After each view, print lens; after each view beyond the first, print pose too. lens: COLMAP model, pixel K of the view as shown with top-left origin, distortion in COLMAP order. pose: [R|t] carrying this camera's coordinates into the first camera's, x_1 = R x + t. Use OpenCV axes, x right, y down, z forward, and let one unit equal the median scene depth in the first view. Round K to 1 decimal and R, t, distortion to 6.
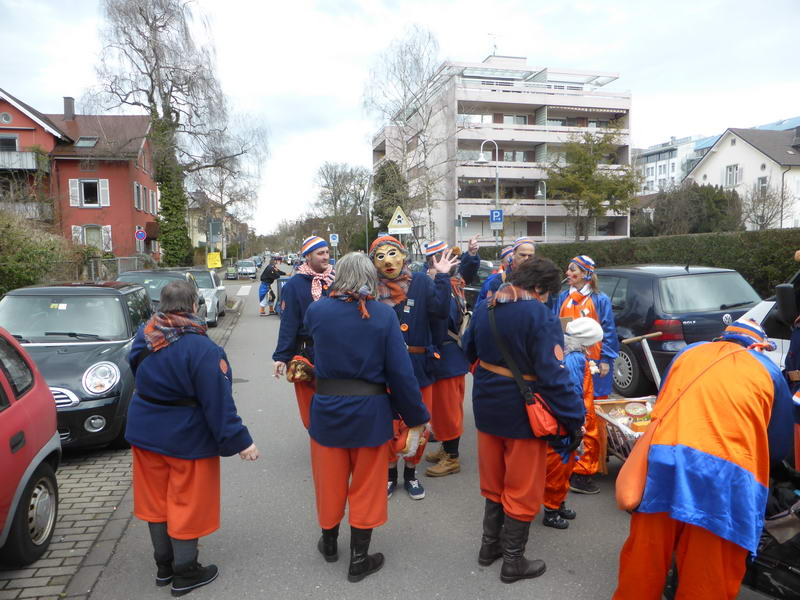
lens RADIAL K [[579.9, 0, 401.4], [0, 579.9, 301.0], [0, 0, 1]] dist [0.005992, 0.003268]
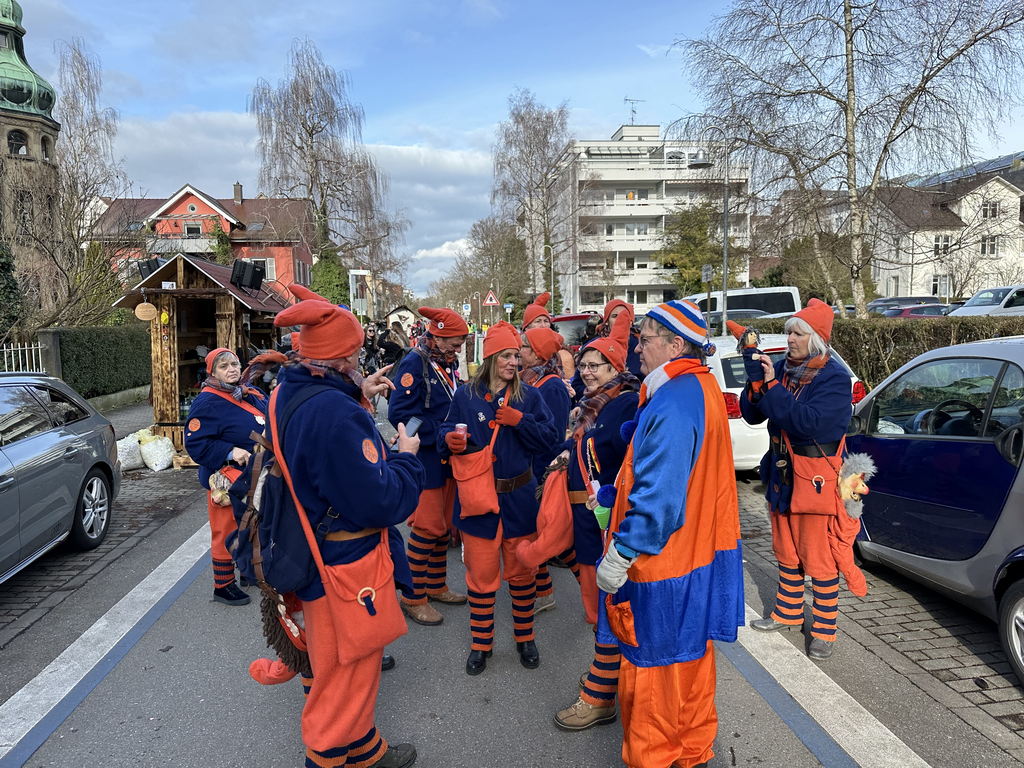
lens RADIAL K [[719.3, 0, 513.4], [0, 719.3, 390.8], [0, 0, 1]] dist [0.042573, -0.000635]
pose [[0.993120, -0.001737, -0.117086, 0.137899], [0.005672, 0.999430, 0.033278, 0.009261], [0.116961, -0.033713, 0.992564, -0.391410]]
